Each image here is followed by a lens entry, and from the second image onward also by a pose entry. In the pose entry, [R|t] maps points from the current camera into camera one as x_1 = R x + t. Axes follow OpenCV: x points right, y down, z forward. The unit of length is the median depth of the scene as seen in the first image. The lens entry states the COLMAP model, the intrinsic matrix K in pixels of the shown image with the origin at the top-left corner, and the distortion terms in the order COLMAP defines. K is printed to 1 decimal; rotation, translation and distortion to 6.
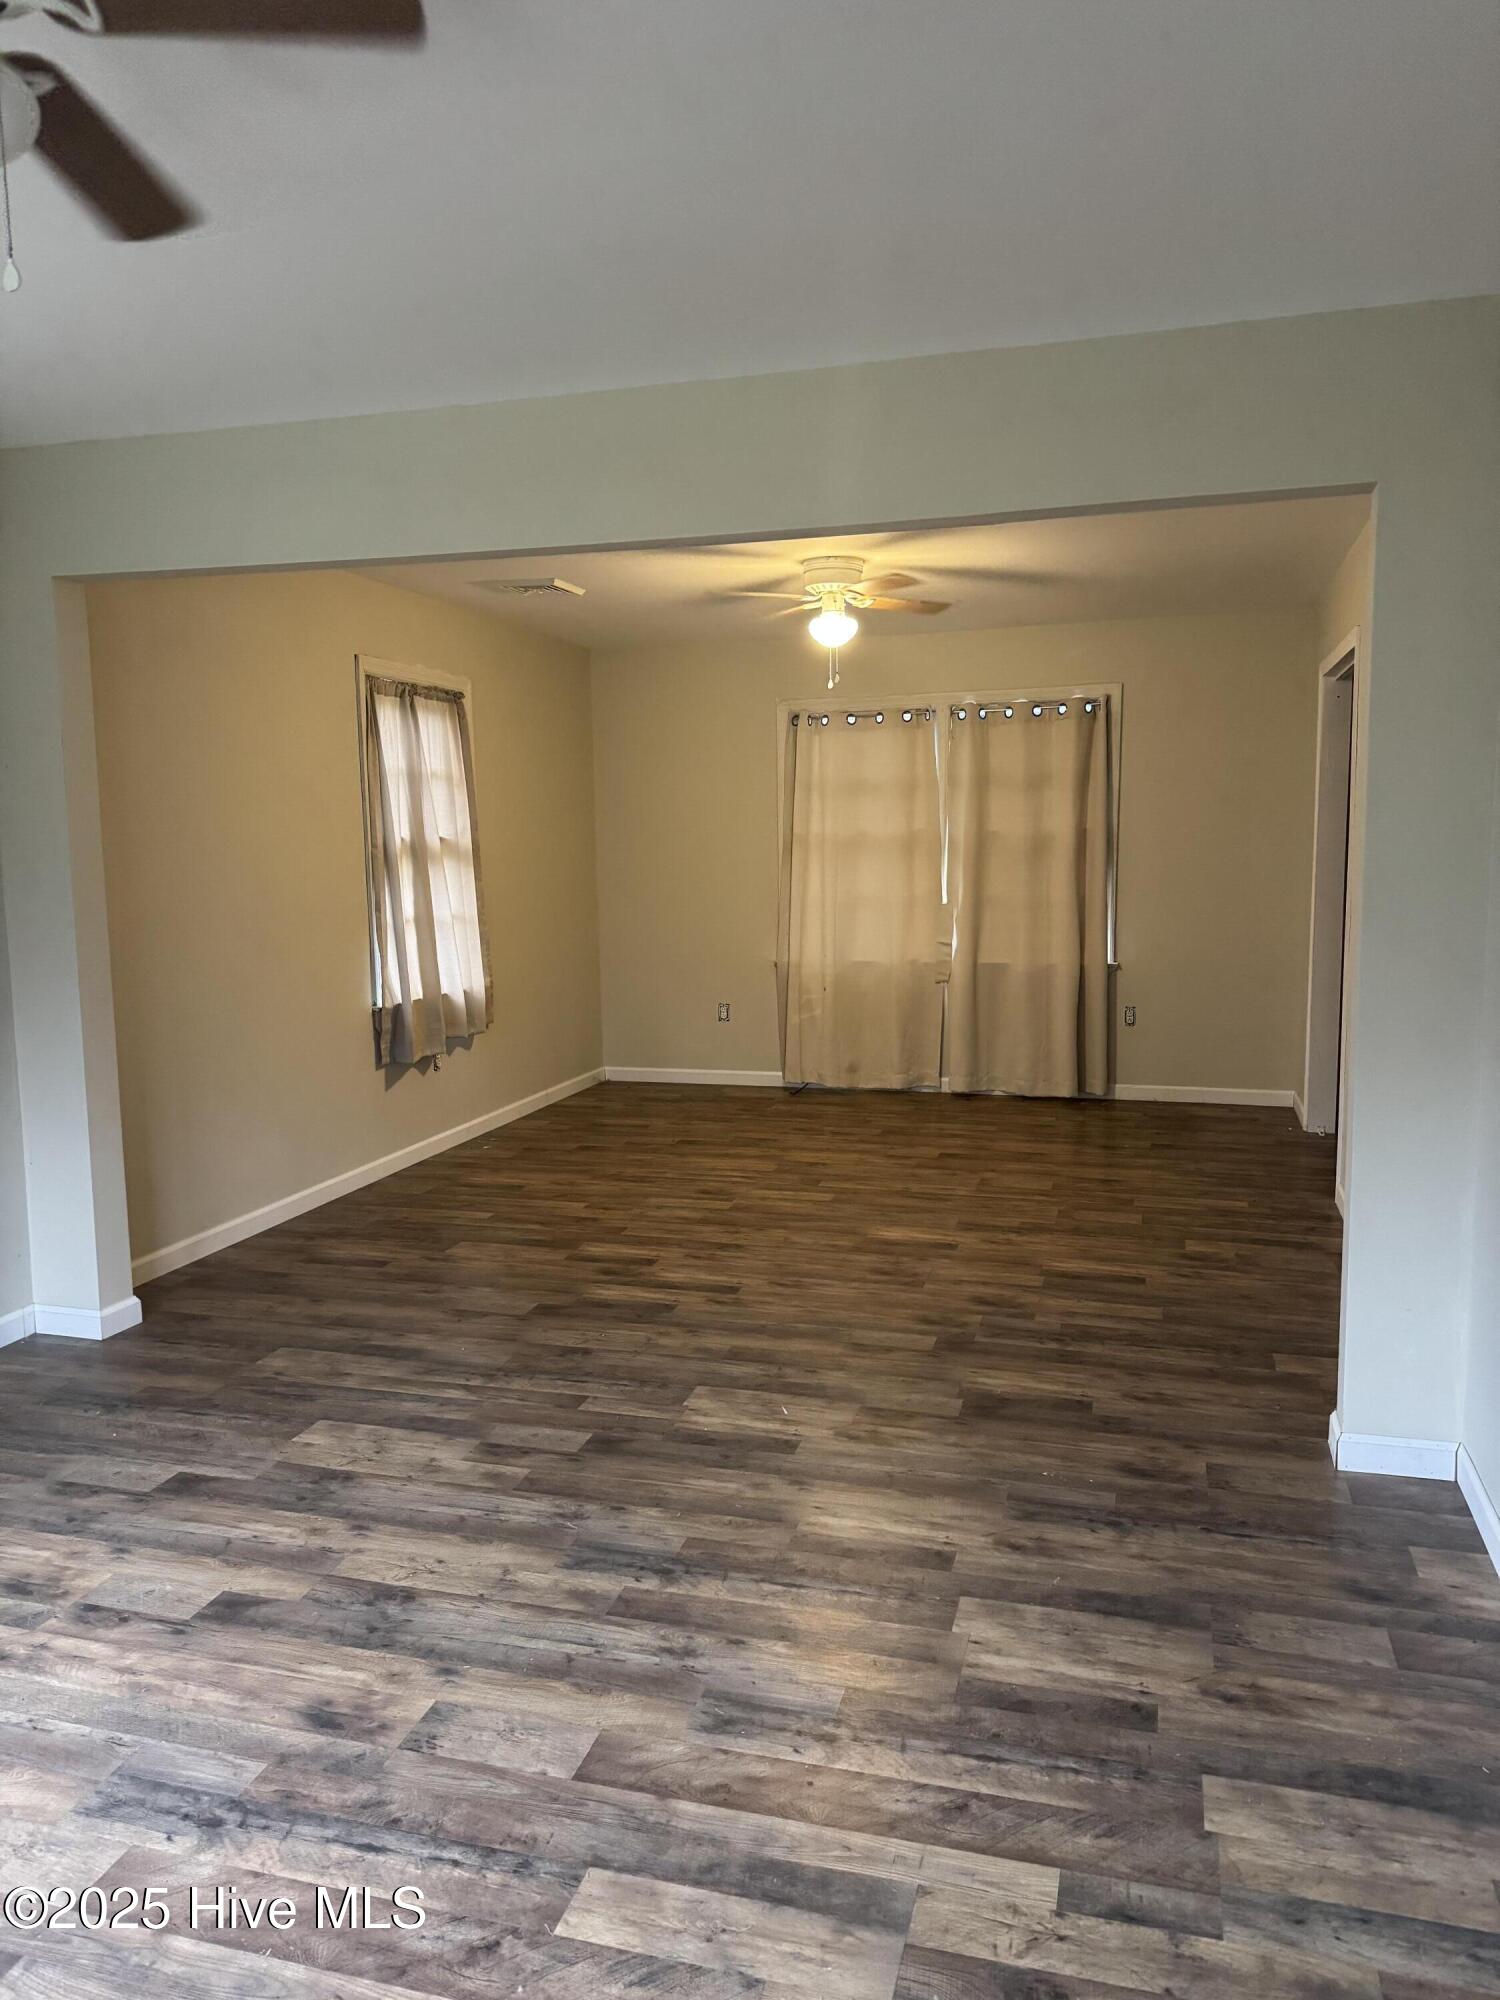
lens RADIAL K [[1408.2, 0, 756.4], [0, 1408.2, 999.6], [0, 0, 1]] dist [-0.028185, -0.001992]
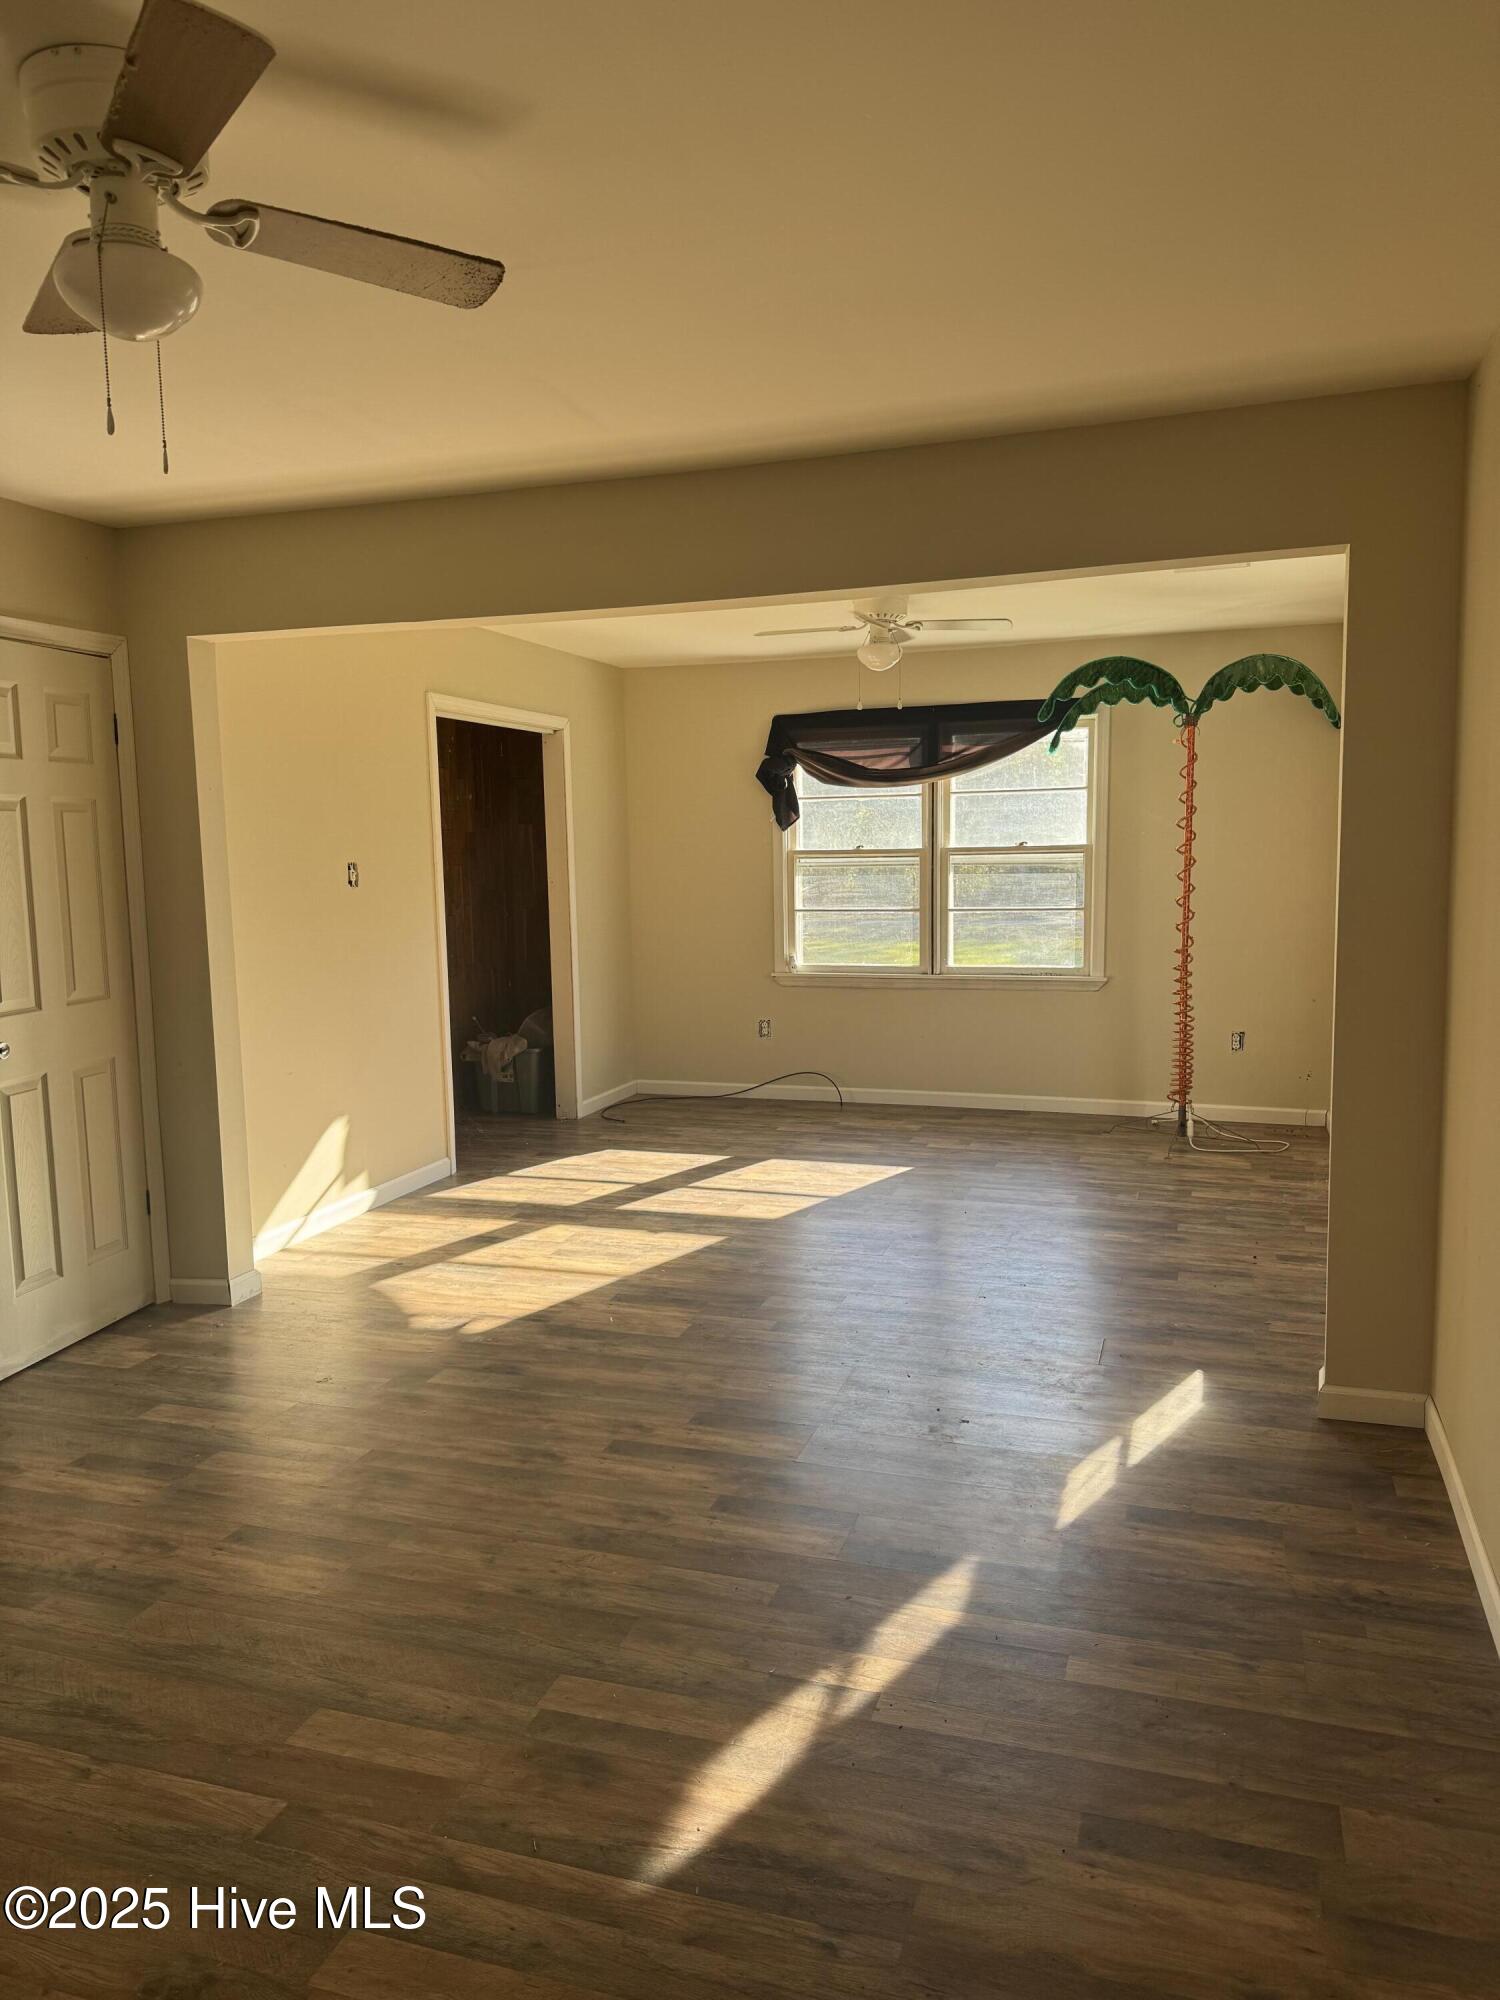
lens RADIAL K [[1408.2, 0, 752.5], [0, 1408.2, 1000.4], [0, 0, 1]] dist [-0.028185, -0.001992]
pose [[-0.998674, 0.026325, 0.044243, -0.138400], [0.035362, 0.975334, 0.217885, -0.208131], [-0.037416, 0.219161, -0.974971, 1.766219]]
